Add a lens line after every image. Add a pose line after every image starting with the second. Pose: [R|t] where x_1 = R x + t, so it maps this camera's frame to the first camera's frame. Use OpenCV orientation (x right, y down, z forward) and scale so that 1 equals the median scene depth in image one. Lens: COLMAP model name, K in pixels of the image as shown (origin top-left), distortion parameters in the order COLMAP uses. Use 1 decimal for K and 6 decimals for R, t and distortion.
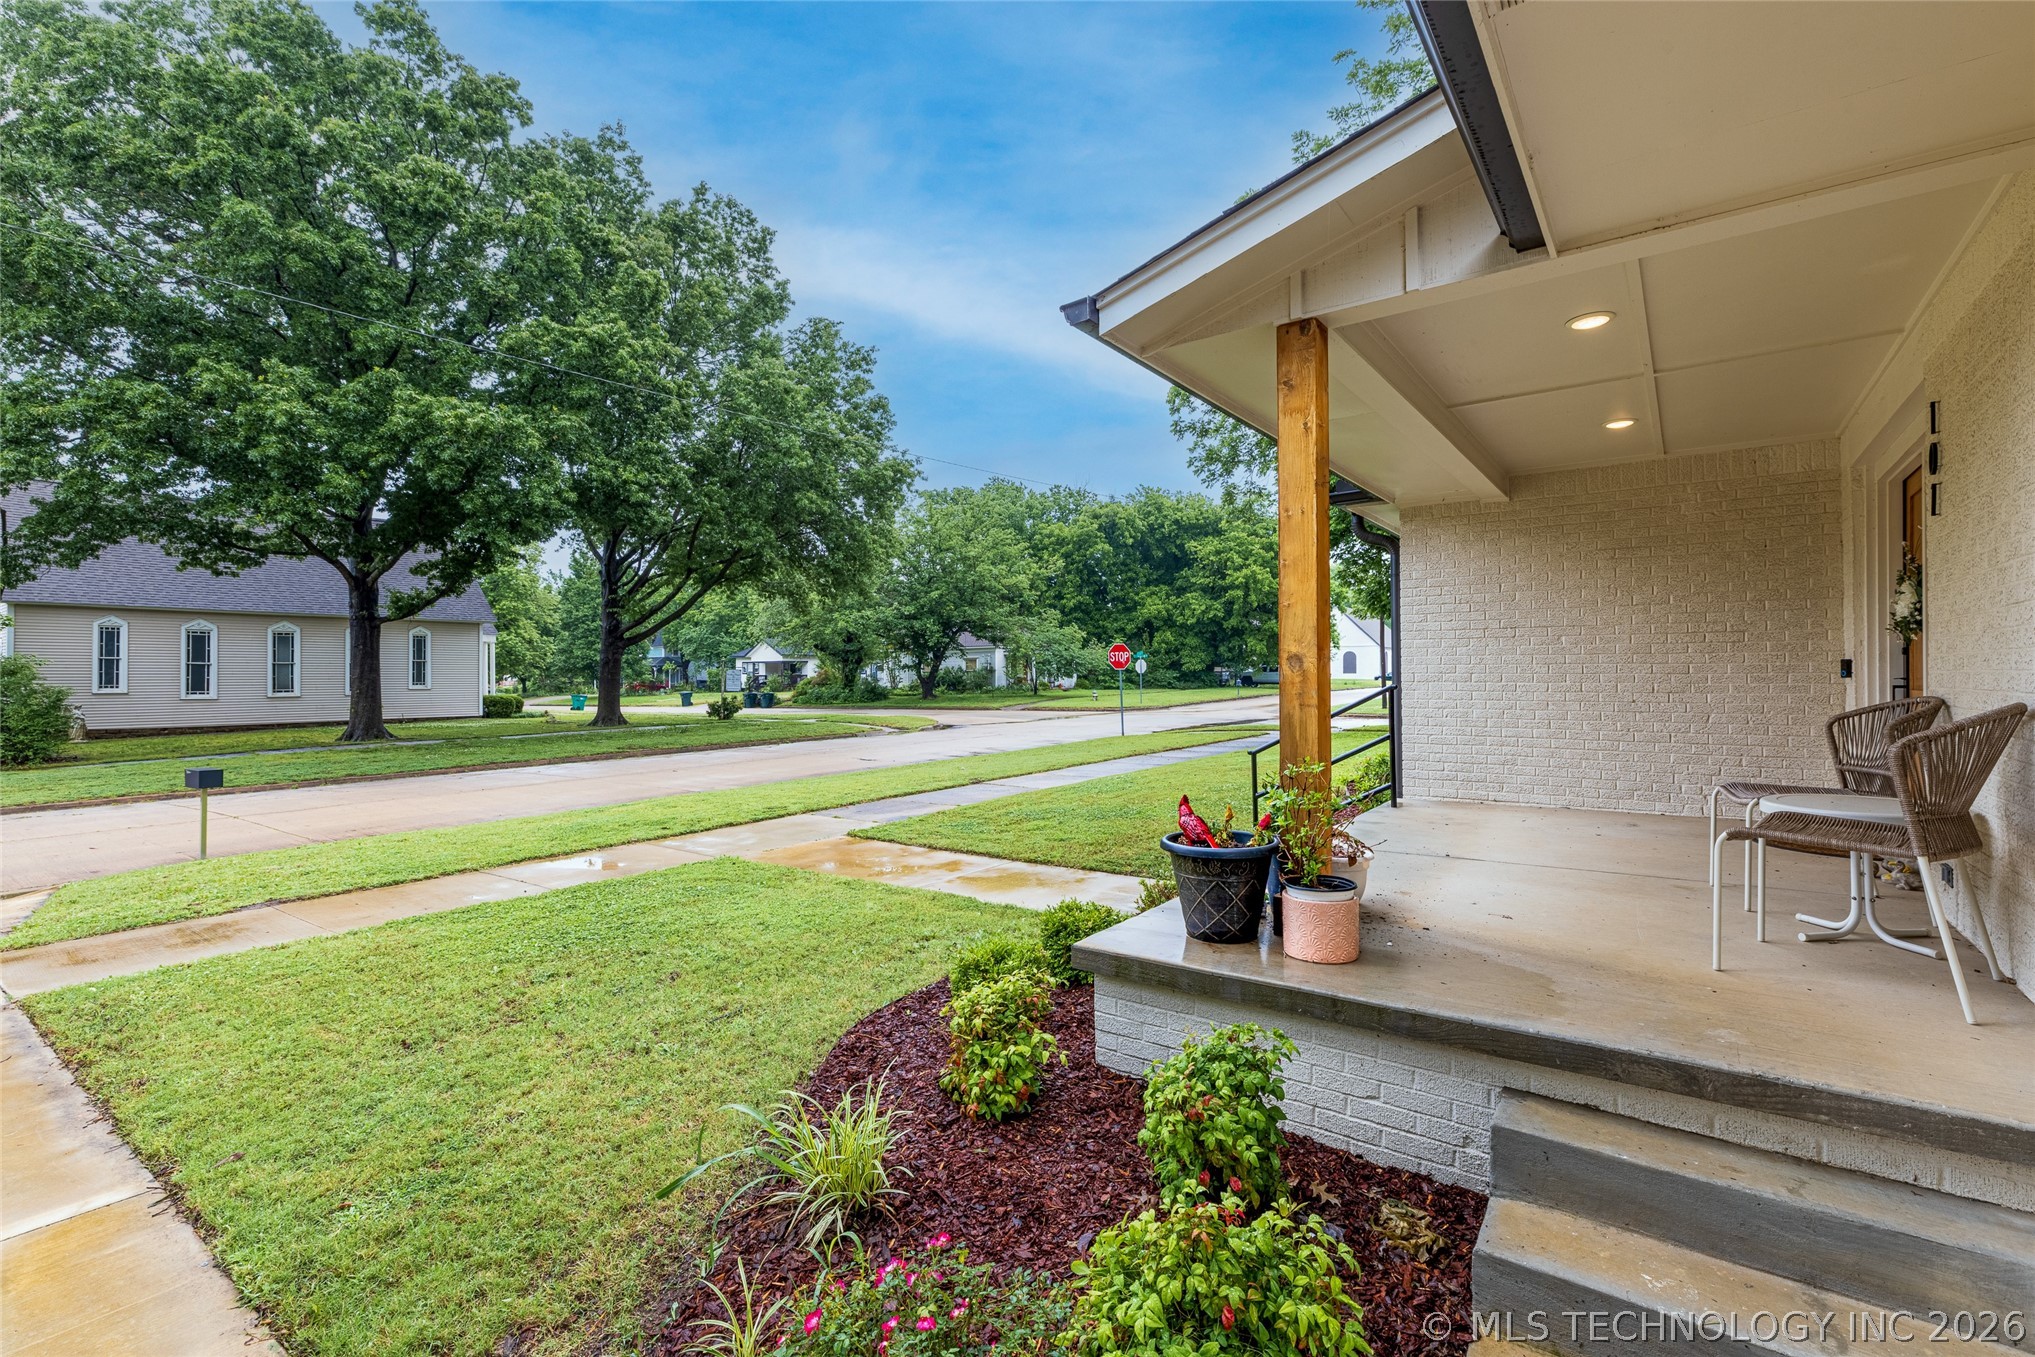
lens RADIAL K [[904.3, 0, 1017.8], [0, 904.3, 666.8], [0, 0, 1]] dist [0.004296, -0.000829]
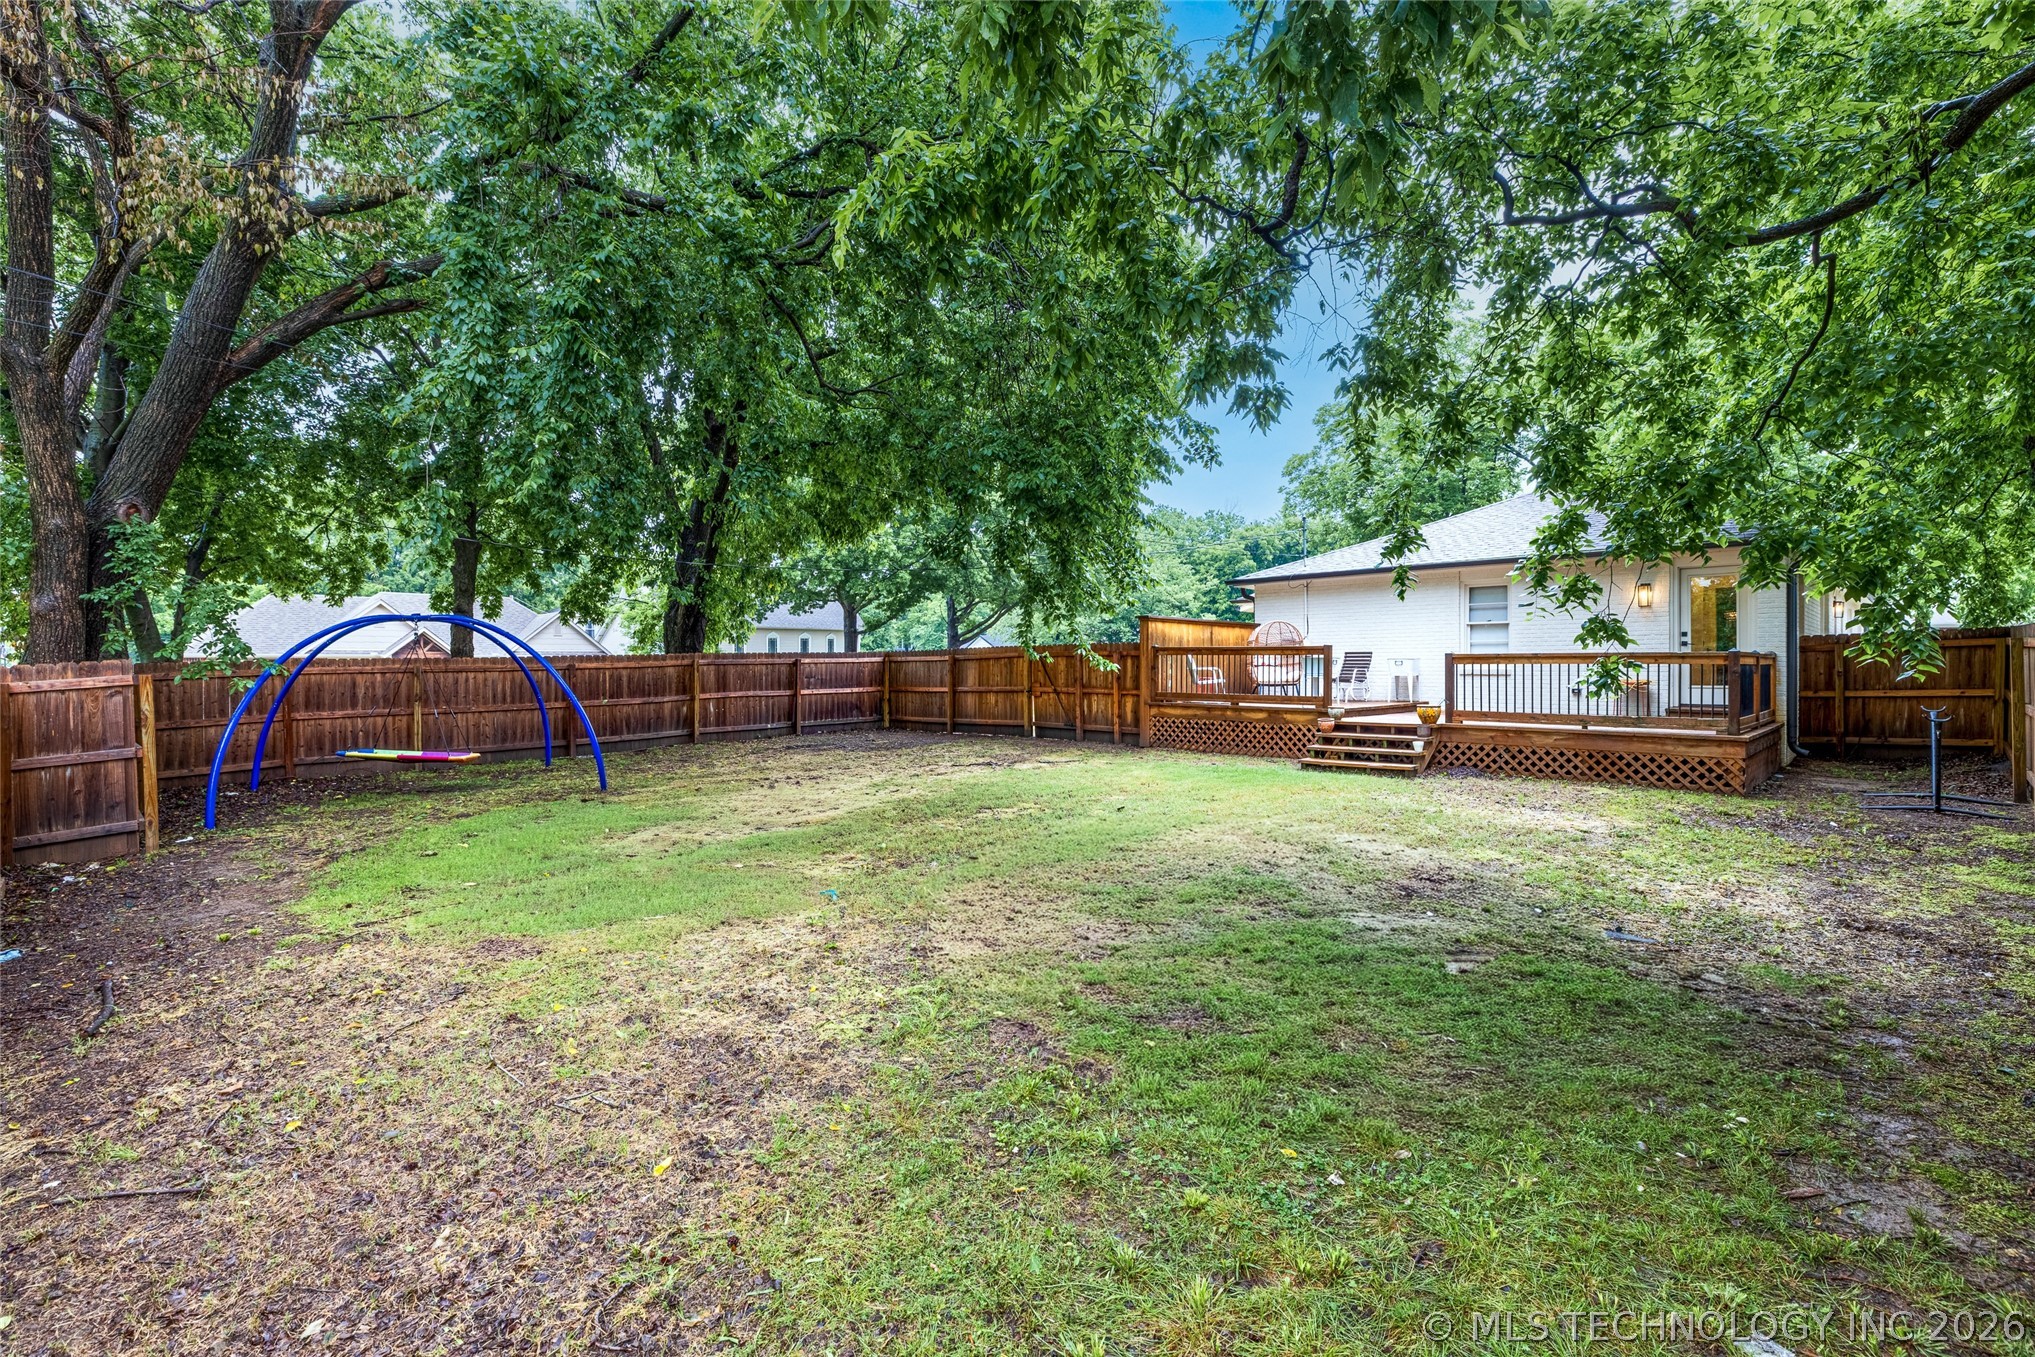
lens RADIAL K [[904.3, 0, 1004.0], [0, 904.3, 674.2], [0, 0, 1]] dist [0.004296, -0.000829]
pose [[0.984995, 0.001328, -0.172579, -0.061046], [0.002178, 0.999795, 0.020128, 0.000102], [0.172570, -0.020202, 0.984790, -0.768422]]
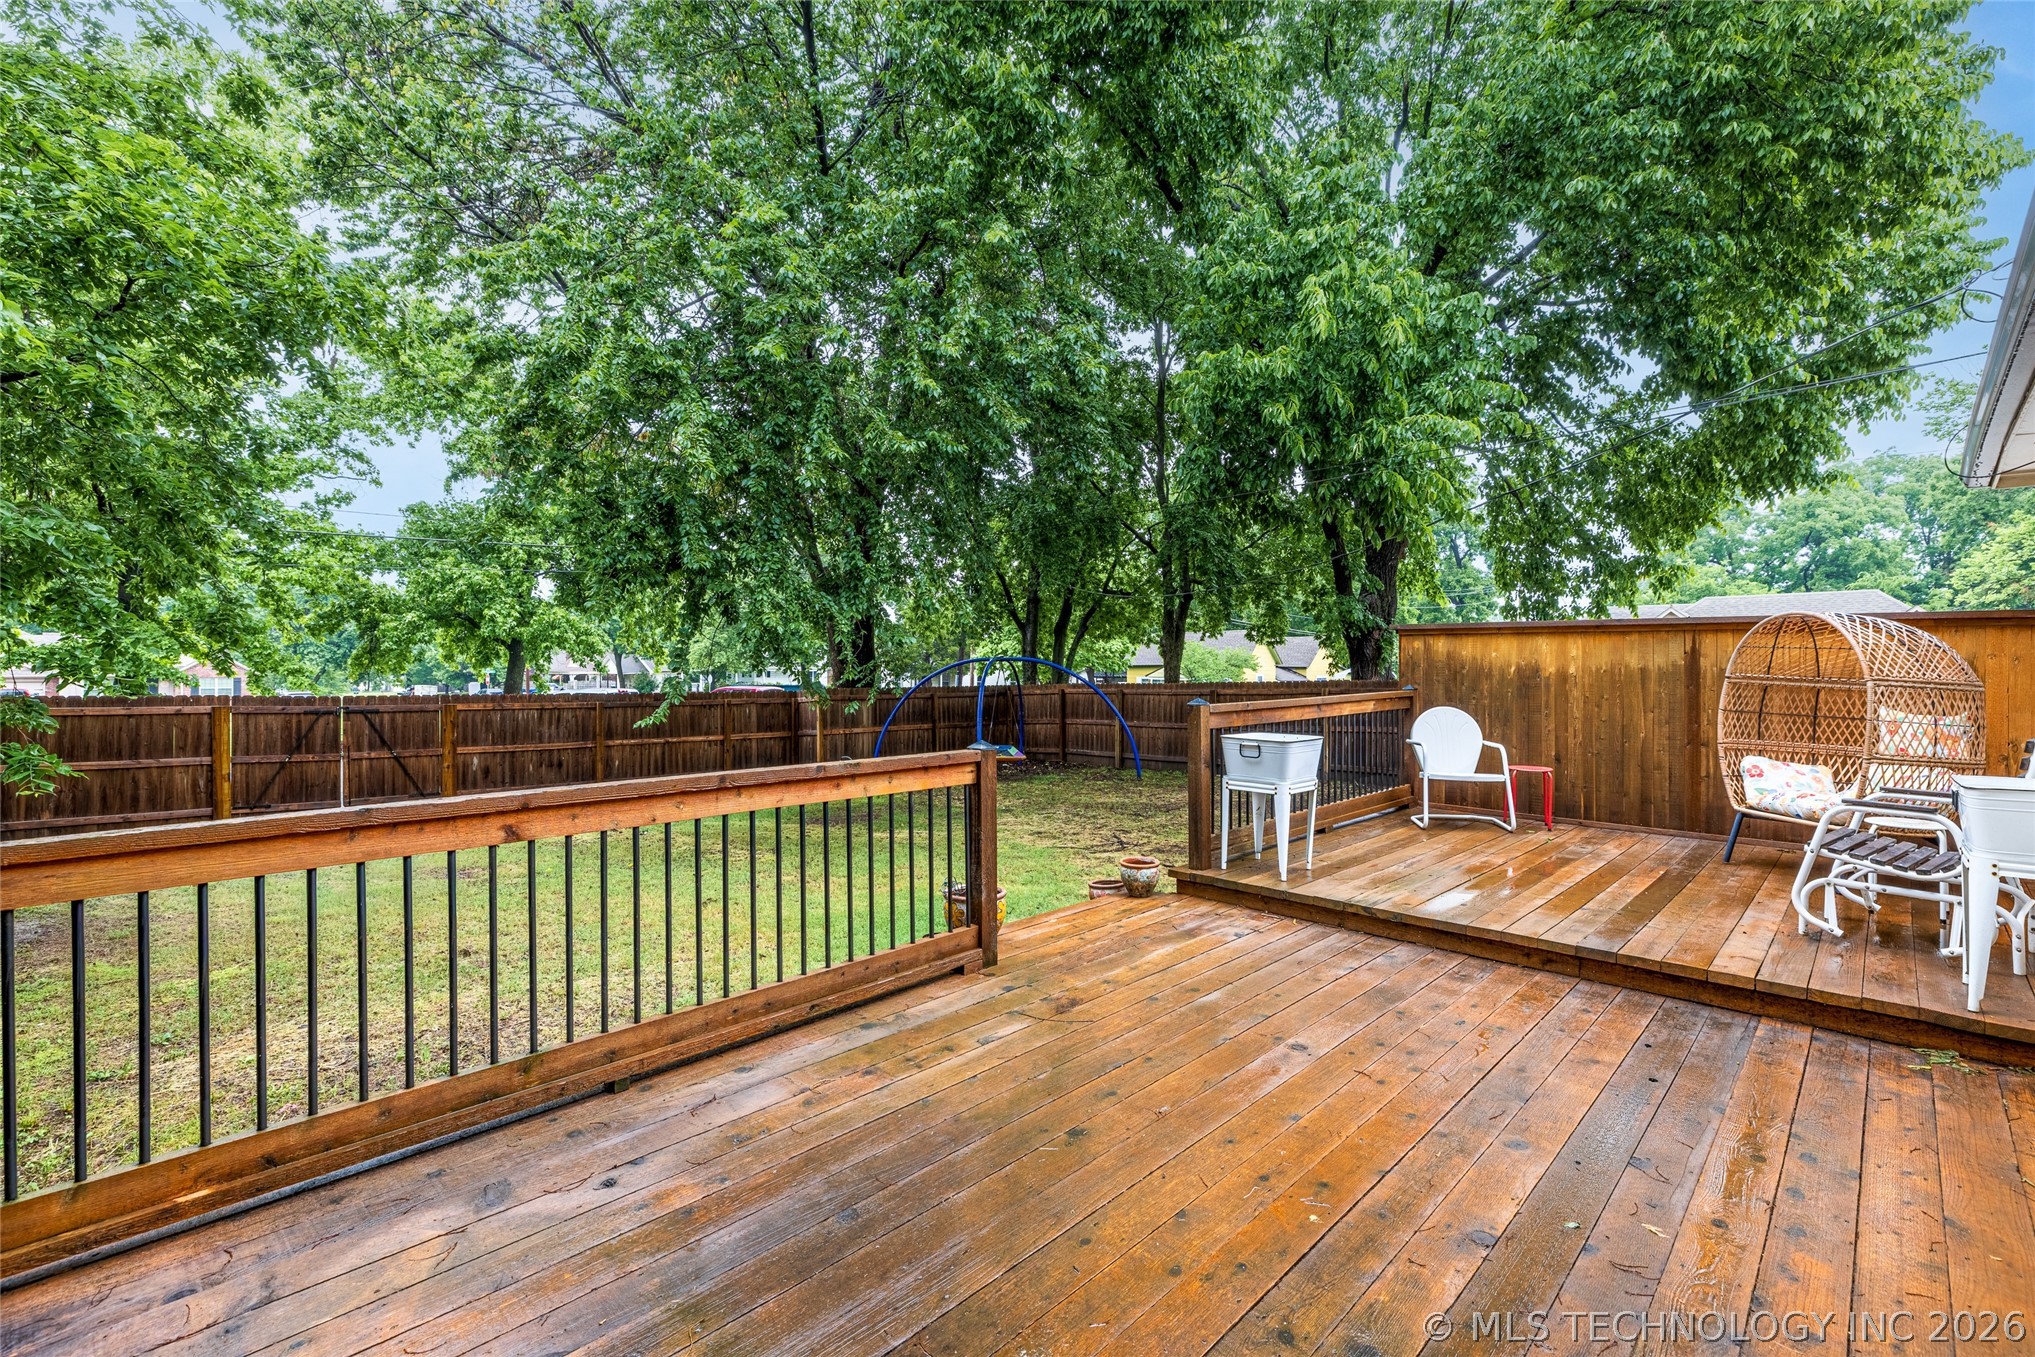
lens RADIAL K [[904.3, 0, 1021.8], [0, 904.3, 667.7], [0, 0, 1]] dist [0.004296, -0.000829]
pose [[-0.148698, 0.003027, -0.988878, 0.192528], [0.008922, 0.999959, 0.001719, -0.012140], [0.988842, -0.008567, -0.148719, -0.312488]]
